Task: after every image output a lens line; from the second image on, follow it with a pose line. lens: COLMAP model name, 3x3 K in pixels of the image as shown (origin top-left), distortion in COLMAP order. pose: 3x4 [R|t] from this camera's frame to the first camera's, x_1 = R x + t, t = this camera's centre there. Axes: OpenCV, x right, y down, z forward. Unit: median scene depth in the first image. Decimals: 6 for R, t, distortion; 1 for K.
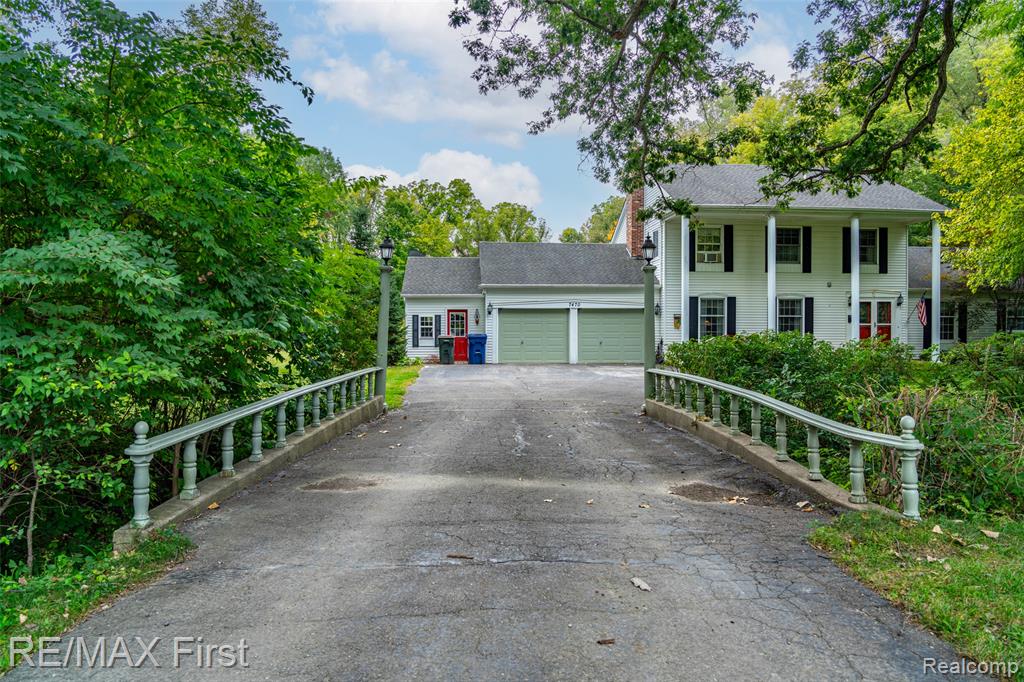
lens RADIAL K [[698.7, 0, 512.3], [0, 698.7, 329.2], [0, 0, 1]] dist [-0.017034, 0.006259]
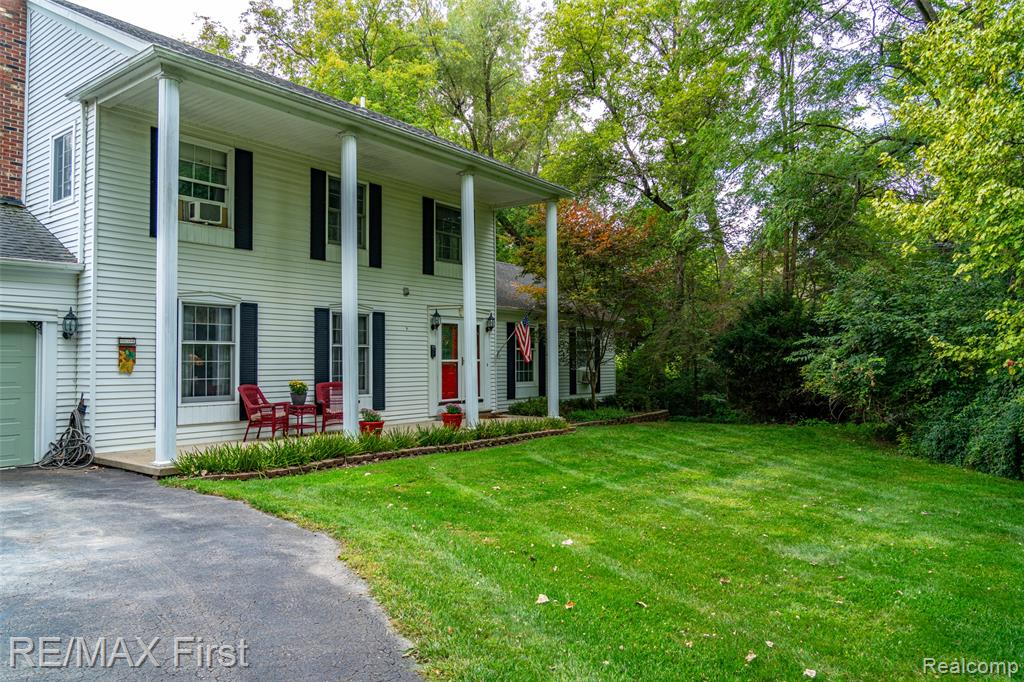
lens RADIAL K [[706.0, 0, 510.5], [0, 706.0, 343.8], [0, 0, 1]] dist [-0.024342, 0.007642]
pose [[0.651742, 0.012363, 0.758340, 0.078640], [0.010380, 0.999628, -0.025218, -0.005867], [-0.758370, 0.024308, 0.651371, 0.623527]]
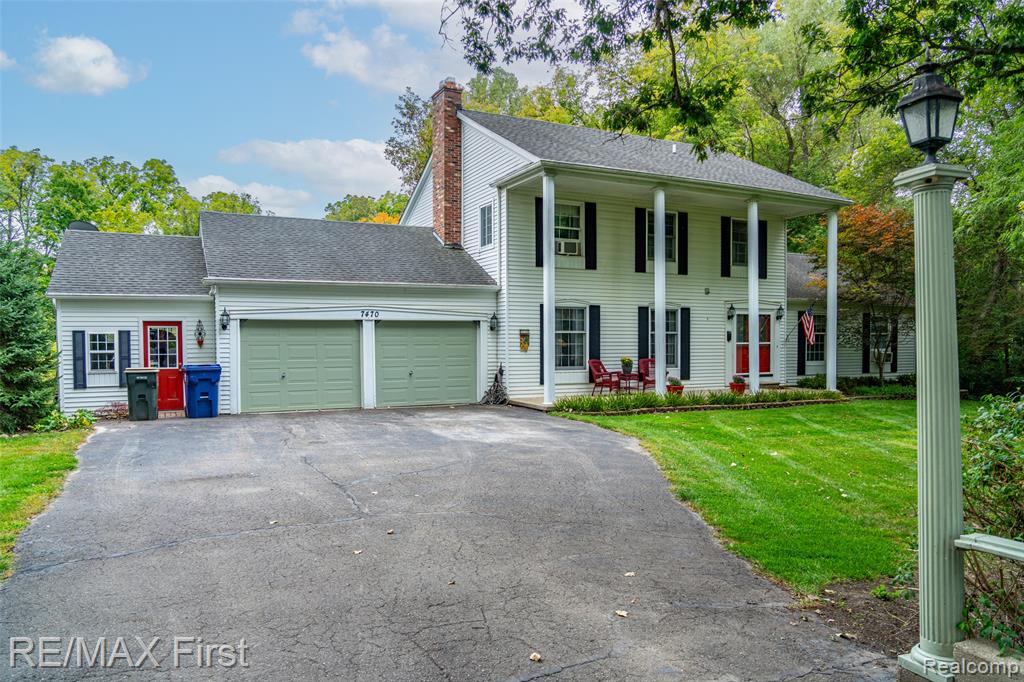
lens RADIAL K [[706.0, 0, 510.5], [0, 706.0, 343.8], [0, 0, 1]] dist [-0.024342, 0.007642]
pose [[0.924531, -0.006495, 0.381052, -0.039997], [0.006349, 0.999979, 0.001639, -0.010084], [-0.381055, 0.000904, 0.924552, 0.416687]]
